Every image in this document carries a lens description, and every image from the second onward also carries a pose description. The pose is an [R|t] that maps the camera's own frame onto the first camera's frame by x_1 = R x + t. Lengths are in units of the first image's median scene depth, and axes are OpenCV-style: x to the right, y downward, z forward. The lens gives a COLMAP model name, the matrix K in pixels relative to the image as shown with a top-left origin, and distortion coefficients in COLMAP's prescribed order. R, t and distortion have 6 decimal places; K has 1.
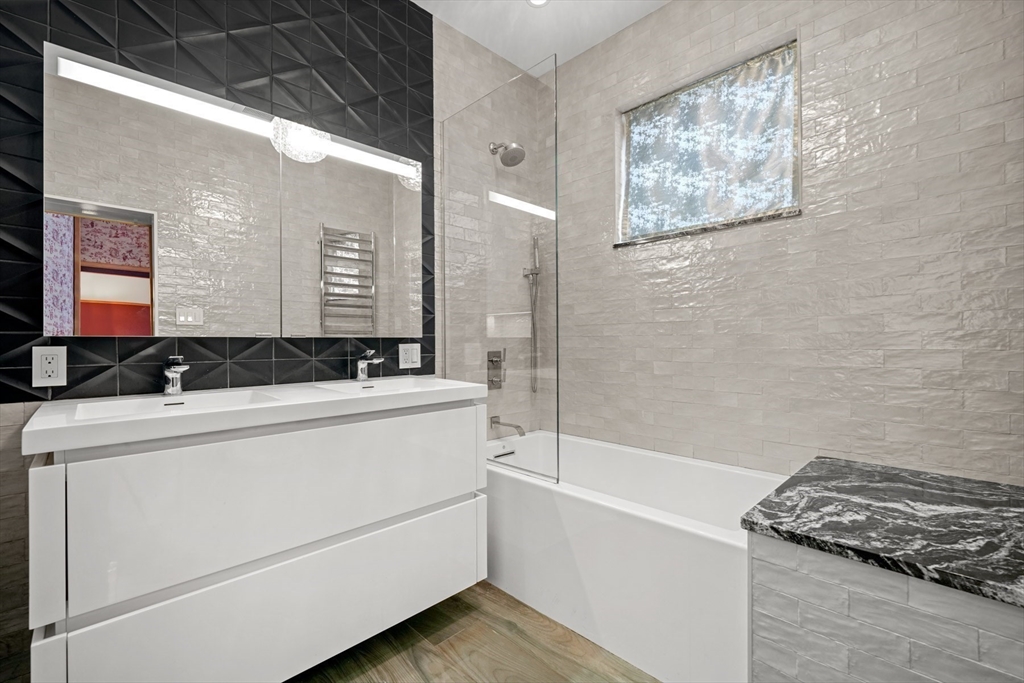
lens RADIAL K [[438.2, 0, 507.7], [0, 438.2, 343.3], [0, 0, 1]] dist [0.001257, 0.000402]
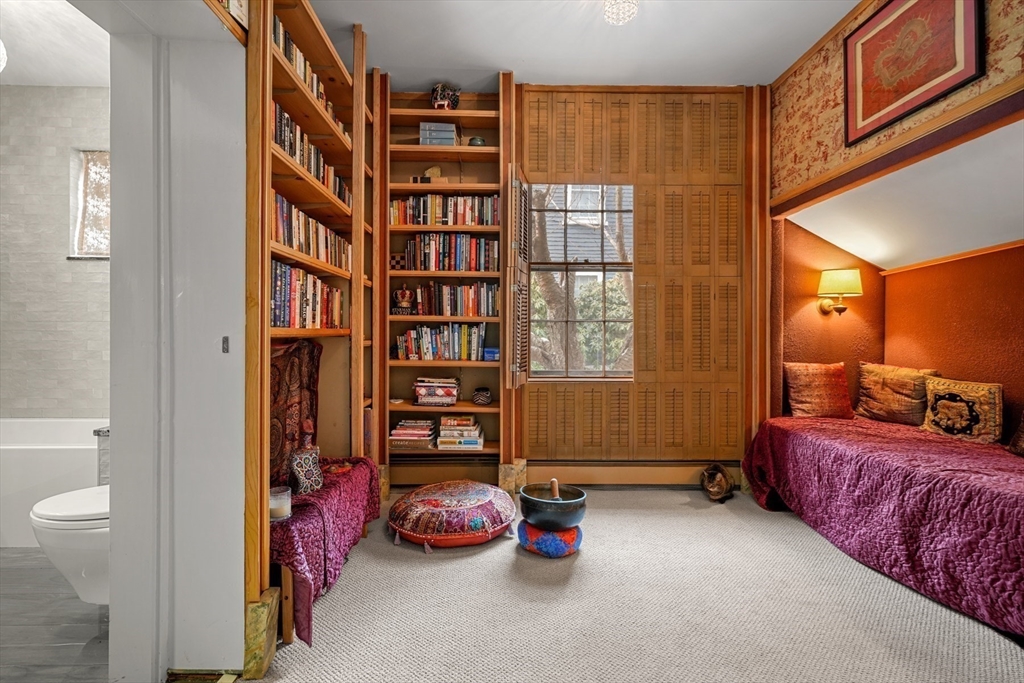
lens RADIAL K [[463.8, 0, 508.9], [0, 463.8, 337.2], [0, 0, 1]] dist [0.001726, -0.000676]
pose [[0.686393, 0.006605, 0.727201, 0.144553], [-0.007248, 0.999971, -0.002241, -0.004757], [-0.727195, -0.003733, 0.686421, -0.792068]]
